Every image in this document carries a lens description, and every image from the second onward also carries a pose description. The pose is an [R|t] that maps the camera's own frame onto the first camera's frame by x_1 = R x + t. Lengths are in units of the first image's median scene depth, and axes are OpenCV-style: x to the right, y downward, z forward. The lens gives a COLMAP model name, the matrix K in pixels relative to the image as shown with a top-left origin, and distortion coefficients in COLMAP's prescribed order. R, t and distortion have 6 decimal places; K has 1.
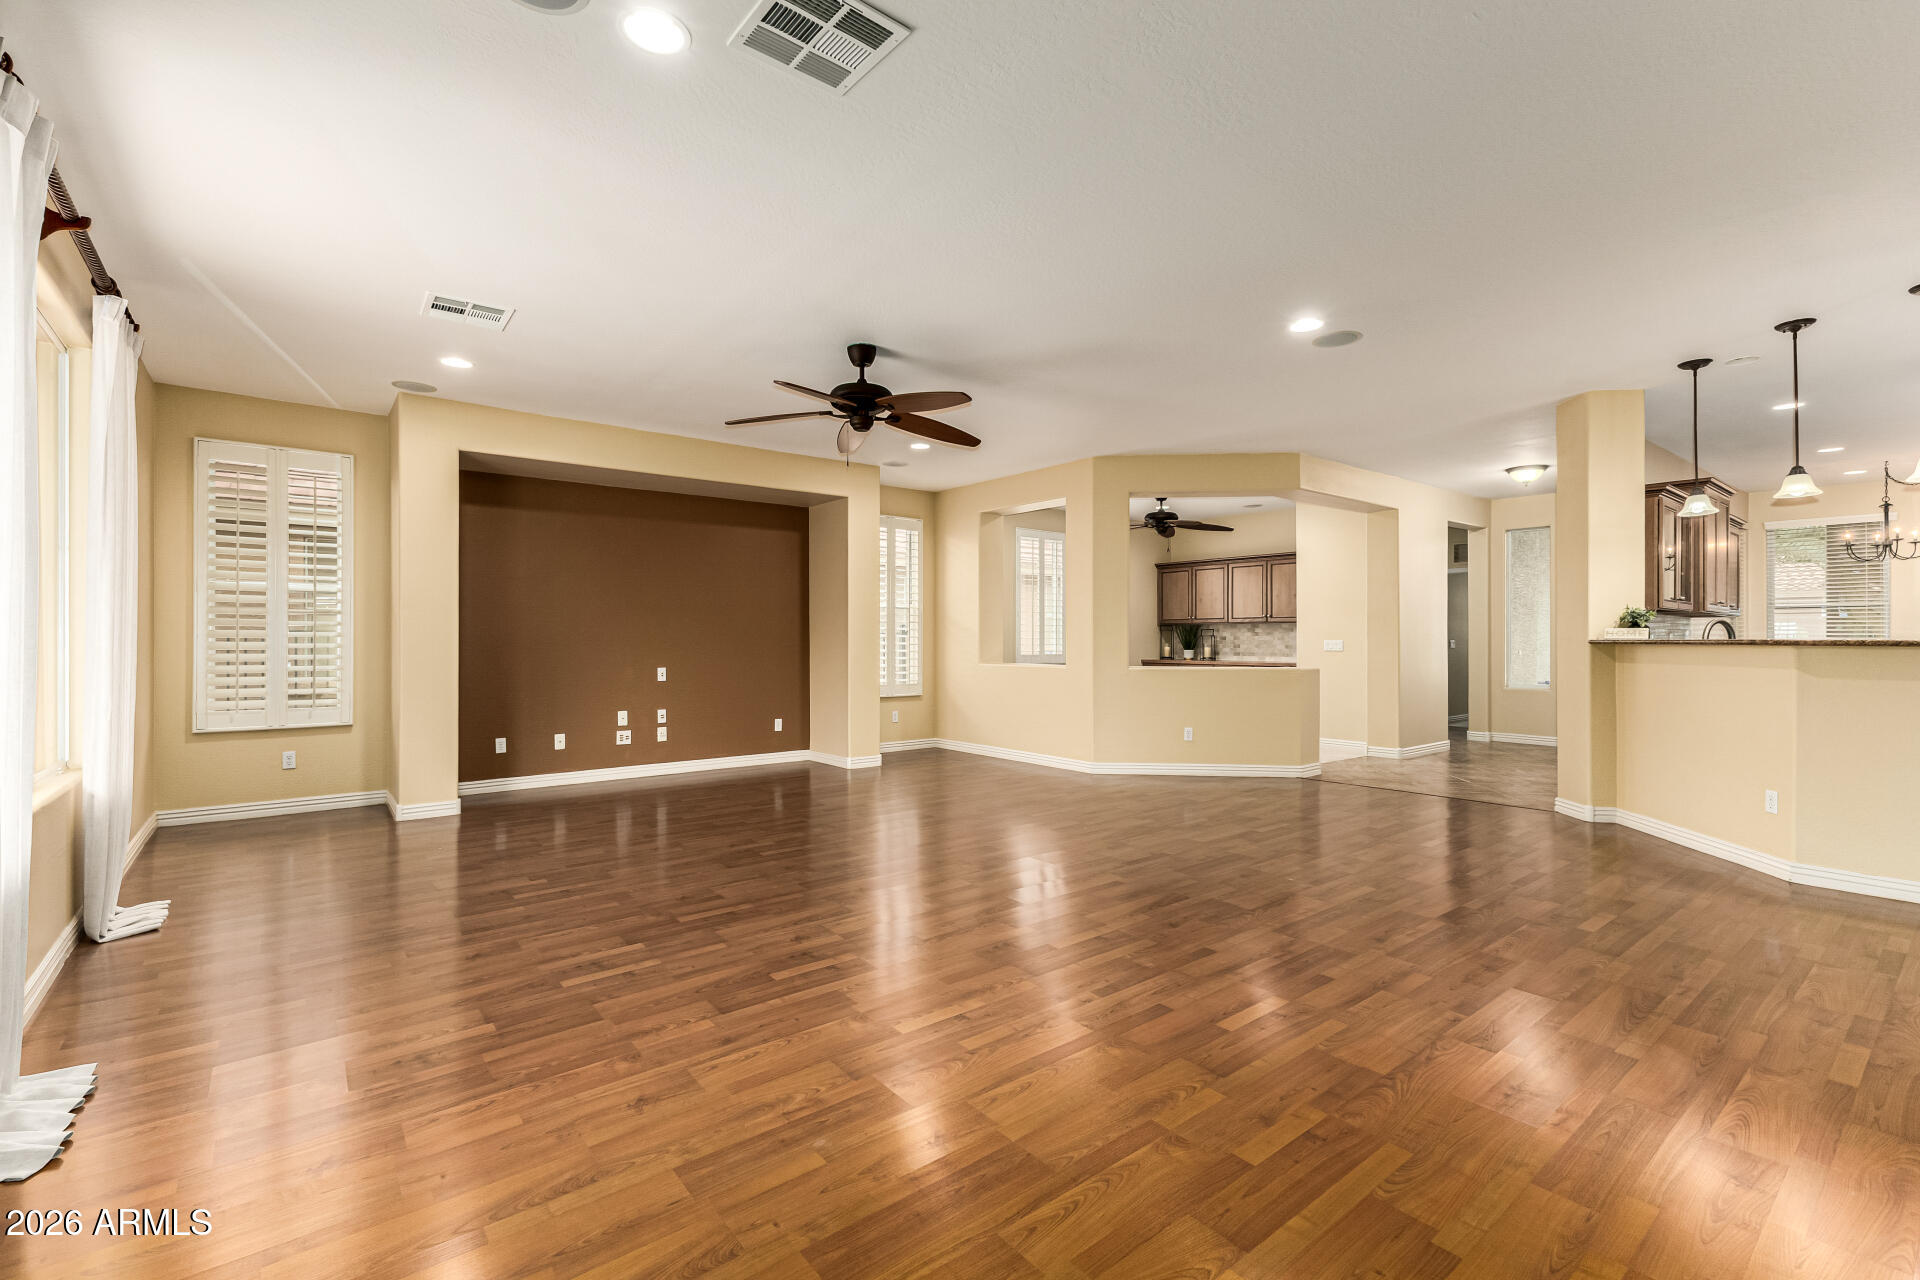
lens RADIAL K [[827.3, 0, 957.1], [0, 827.3, 639.0], [0, 0, 1]] dist [0.005042, -0.001960]
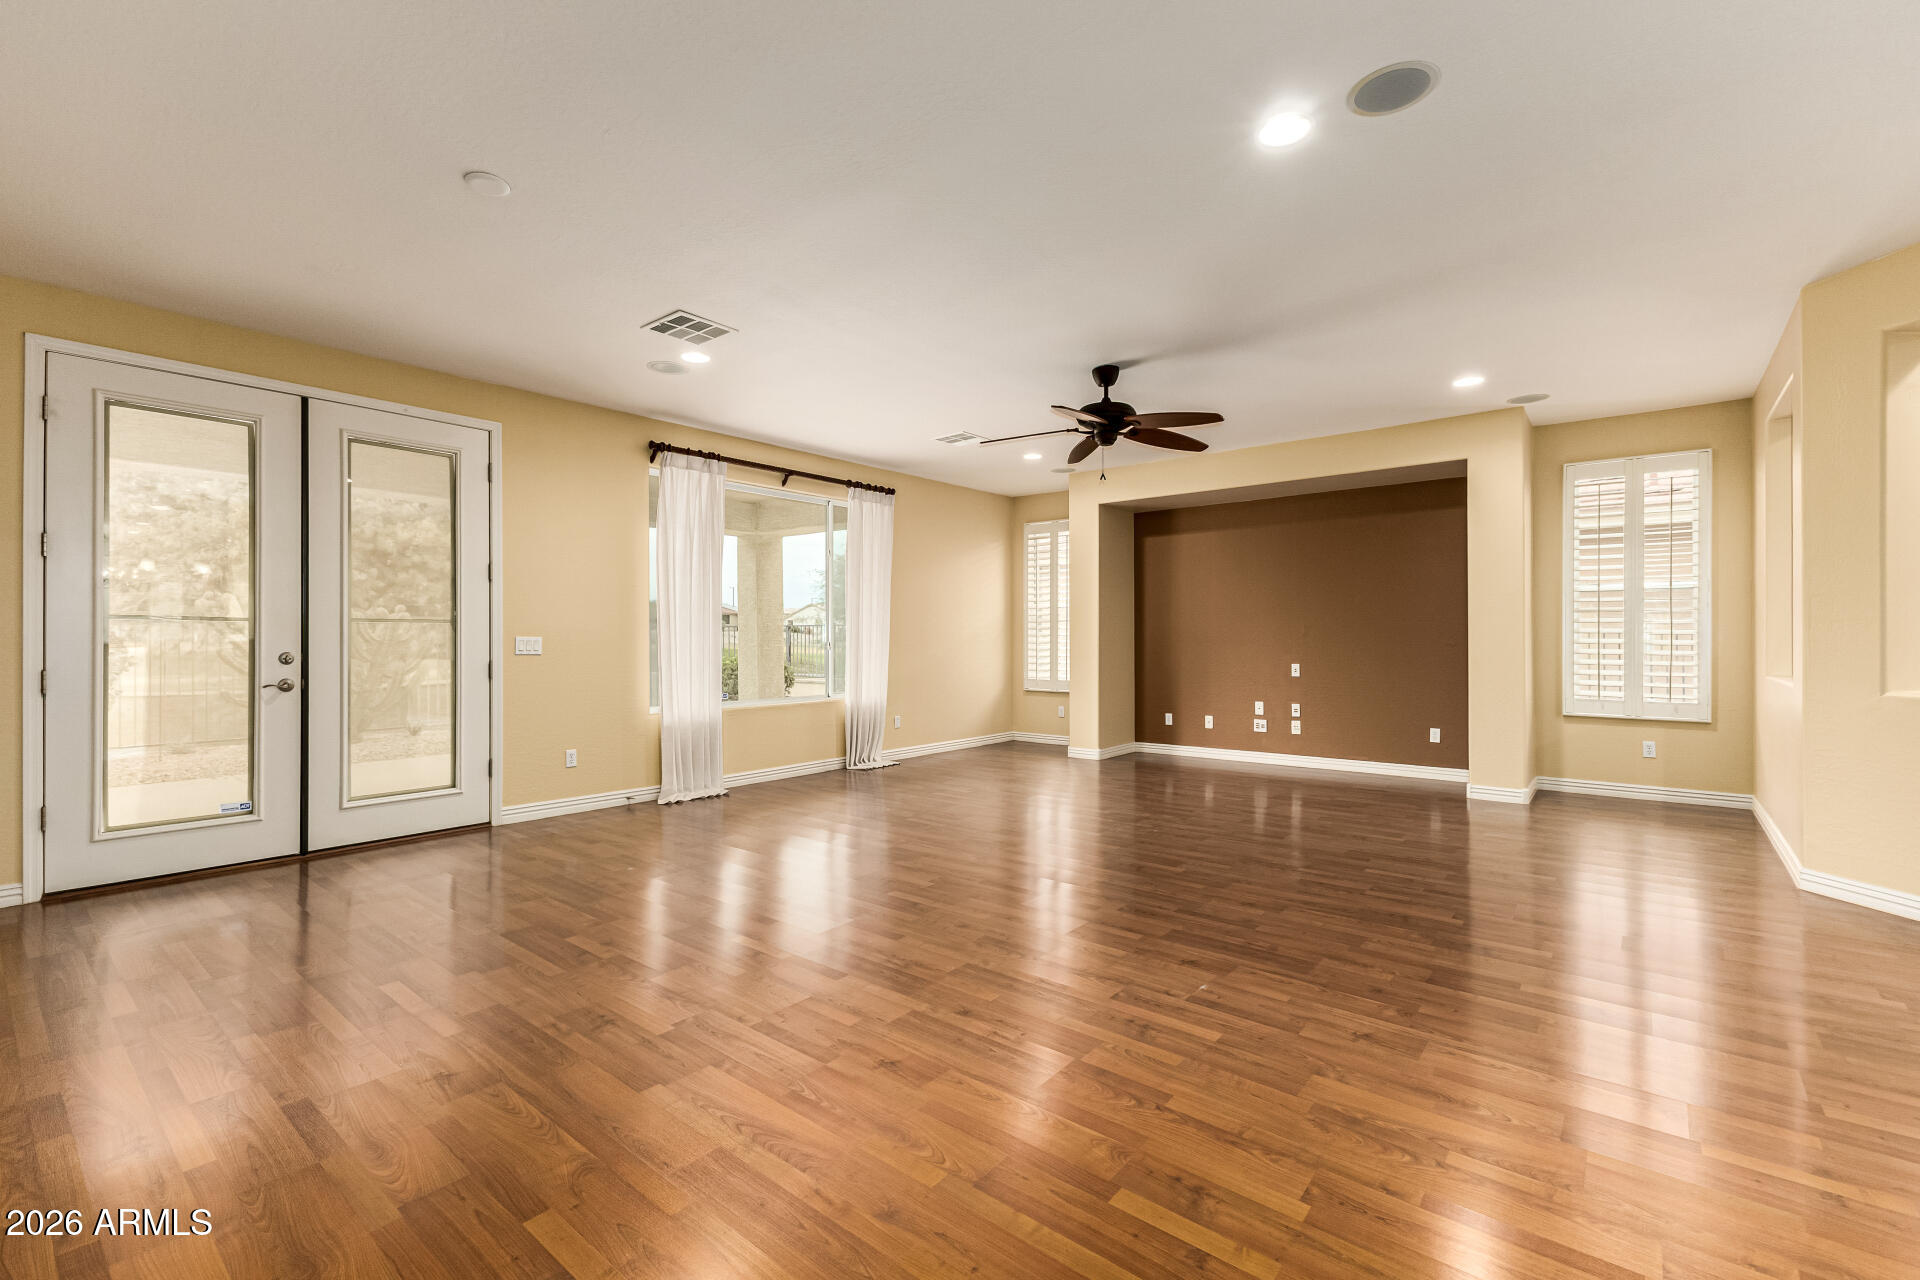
lens RADIAL K [[827.3, 0, 967.6], [0, 827.3, 635.5], [0, 0, 1]] dist [0.005042, -0.001960]
pose [[0.221706, -0.003523, -0.975107, 0.590028], [0.004968, 0.999985, -0.002484, -0.000385], [0.975101, -0.004293, 0.221720, 0.376623]]
